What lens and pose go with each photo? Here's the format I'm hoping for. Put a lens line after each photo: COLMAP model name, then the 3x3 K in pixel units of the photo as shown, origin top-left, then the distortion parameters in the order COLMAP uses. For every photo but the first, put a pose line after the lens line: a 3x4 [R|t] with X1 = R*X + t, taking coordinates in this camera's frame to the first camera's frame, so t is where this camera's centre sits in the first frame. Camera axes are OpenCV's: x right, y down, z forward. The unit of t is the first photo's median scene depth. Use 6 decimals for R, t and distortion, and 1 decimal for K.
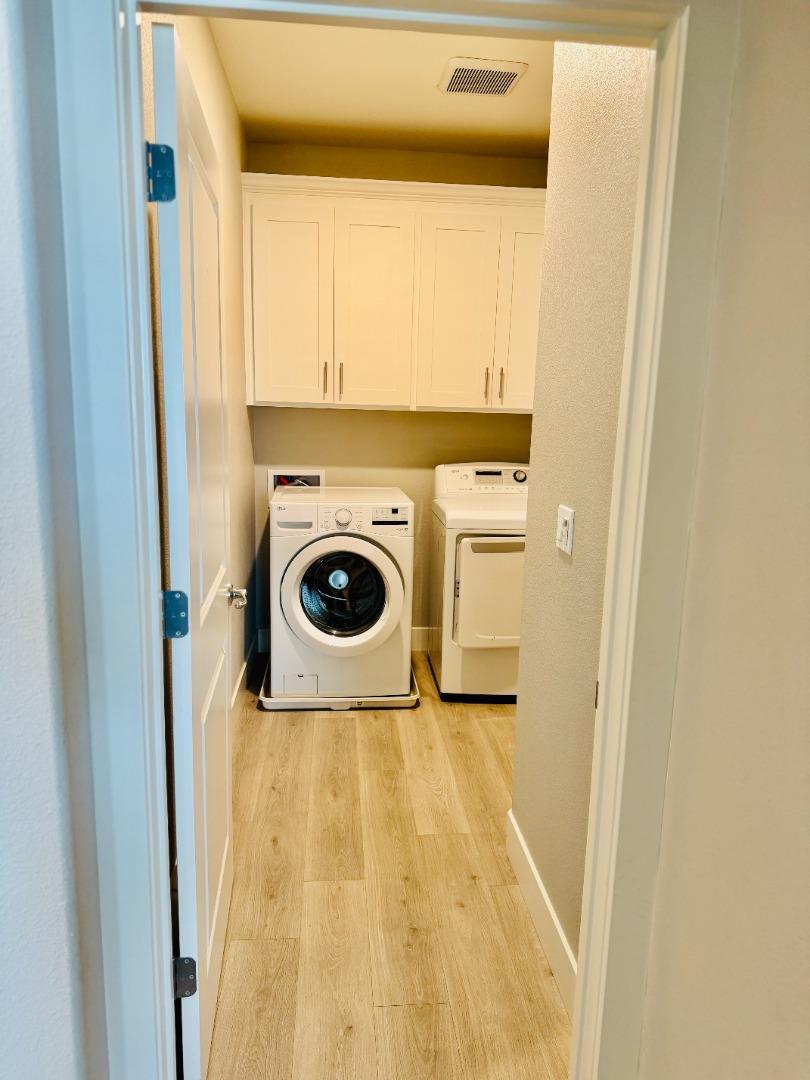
lens RADIAL K [[757.4, 0, 398.8], [0, 757.4, 536.5], [0, 0, 1]] dist [0.167858, -0.143656]
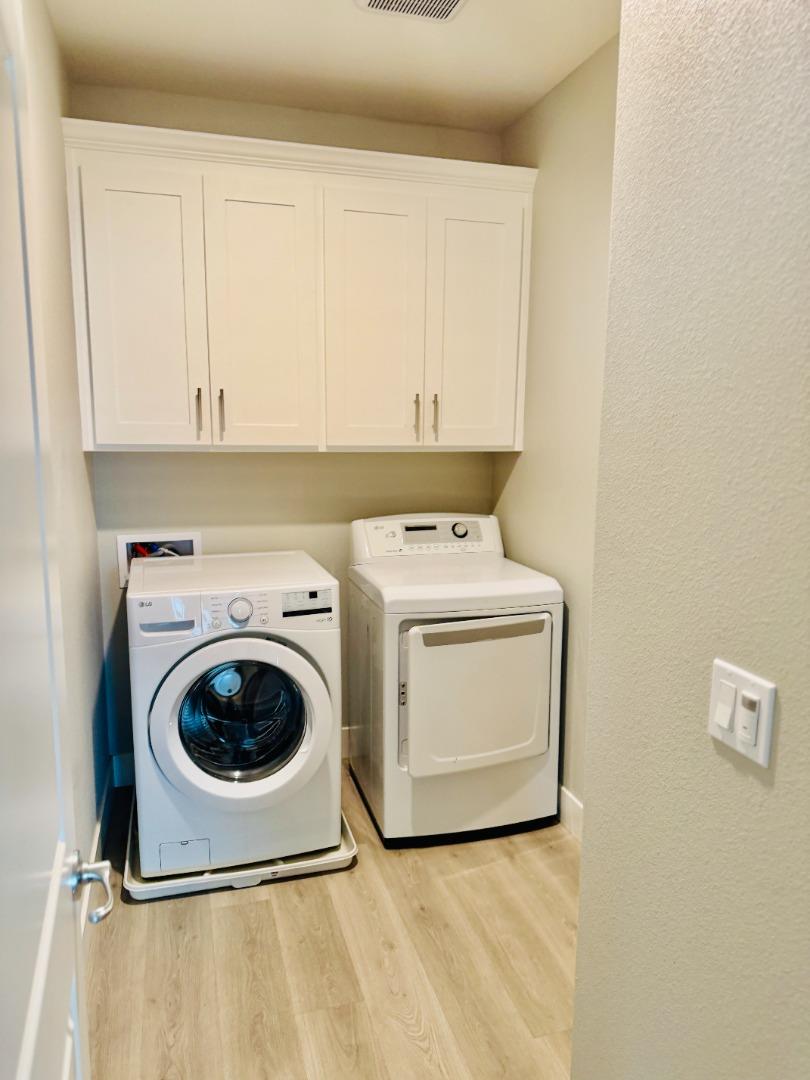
lens RADIAL K [[779.7, 0, 401.1], [0, 779.7, 545.3], [0, 0, 1]] dist [0.118124, -0.146203]
pose [[0.981099, -0.050325, 0.186848, -0.058260], [0.052877, 0.998563, -0.008697, -0.069112], [-0.186142, 0.018412, 0.982350, 0.258823]]
